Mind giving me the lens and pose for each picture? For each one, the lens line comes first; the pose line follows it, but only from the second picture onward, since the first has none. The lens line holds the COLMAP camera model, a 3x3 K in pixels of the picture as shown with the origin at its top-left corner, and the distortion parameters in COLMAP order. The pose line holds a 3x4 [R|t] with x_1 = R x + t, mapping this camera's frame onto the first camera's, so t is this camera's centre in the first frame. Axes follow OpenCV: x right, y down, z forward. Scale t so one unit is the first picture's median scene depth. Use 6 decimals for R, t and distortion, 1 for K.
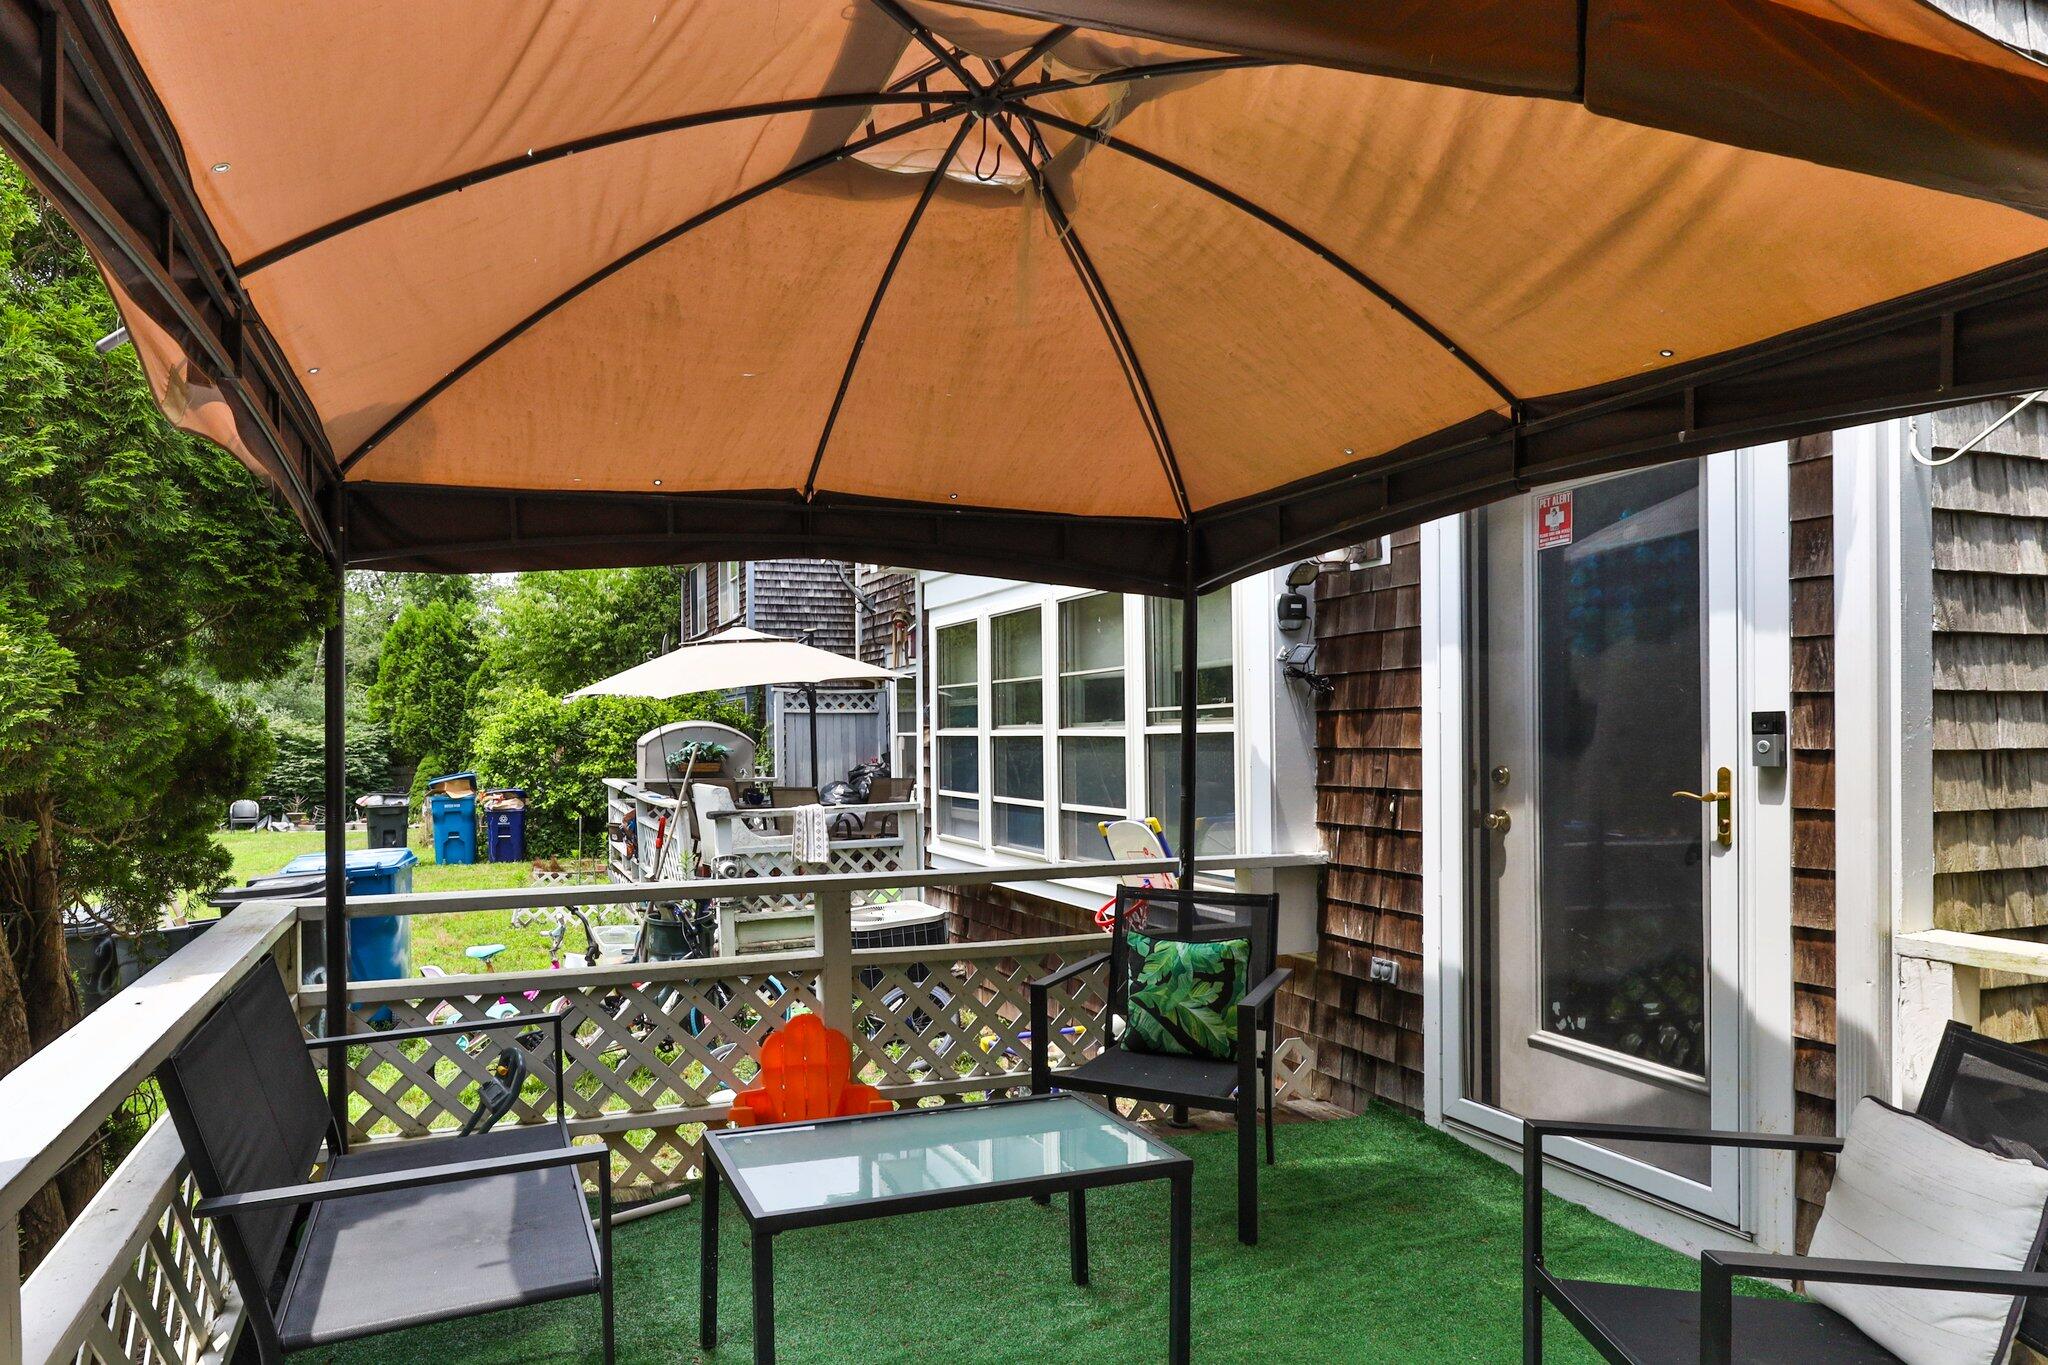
lens RADIAL K [[1204.0, 0, 914.2], [0, 1204.0, 729.1], [0, 0, 1]] dist [-0.006516, 0.004608]
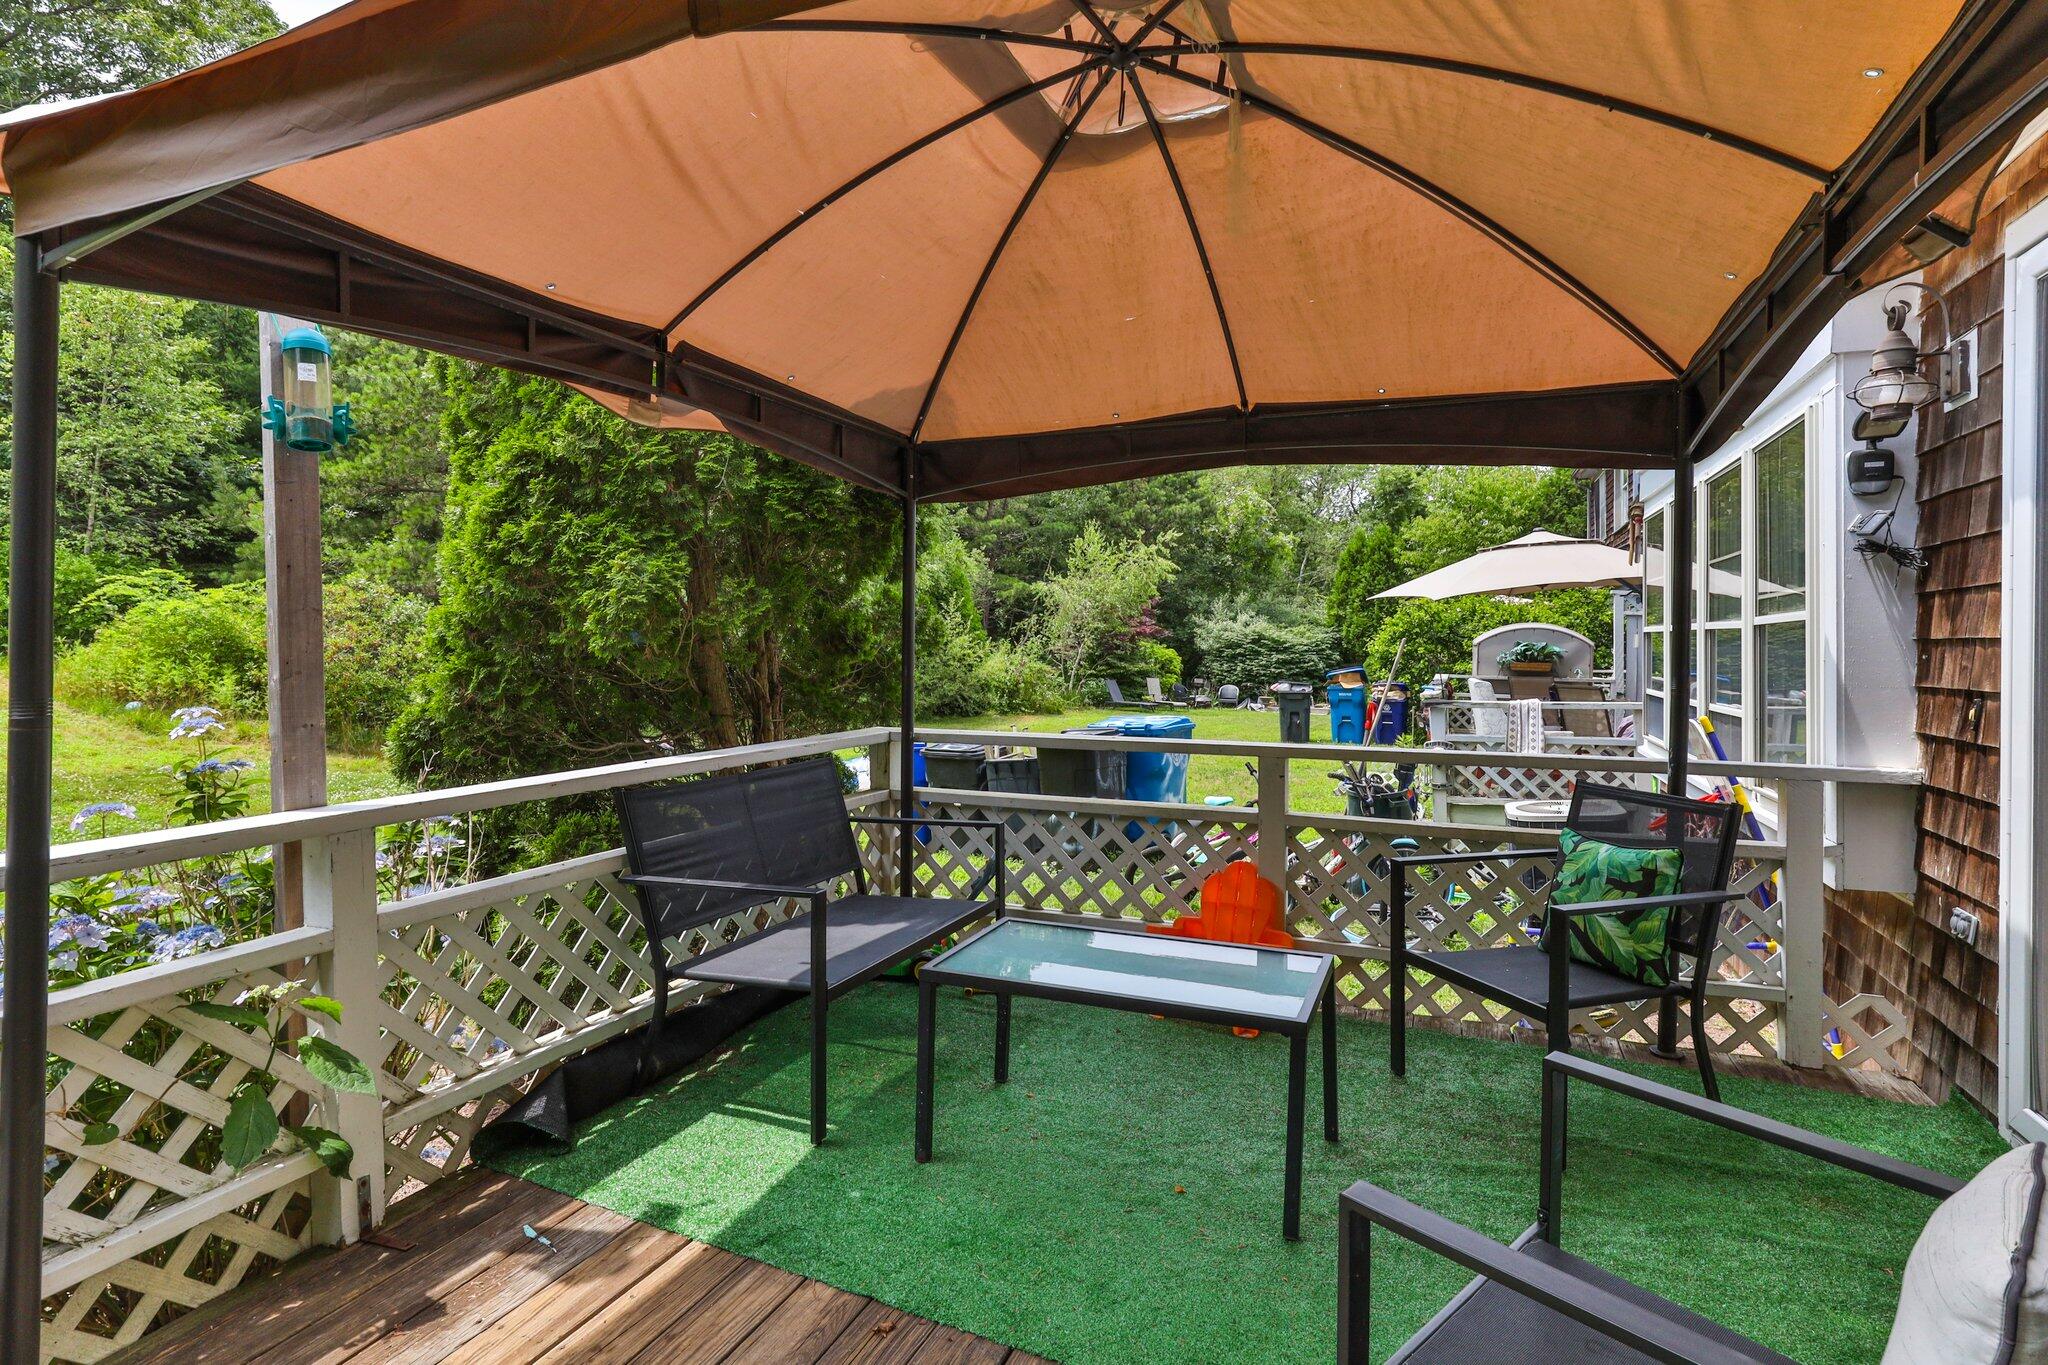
lens RADIAL K [[1057.4, 0, 1090.1], [0, 1057.4, 640.9], [0, 0, 1]] dist [-0.012362, 0.008208]
pose [[0.761195, 0.011148, -0.648427, 0.385478], [-0.008237, 0.999938, 0.007523, 0.016655], [0.648471, -0.000386, 0.761240, 0.116636]]
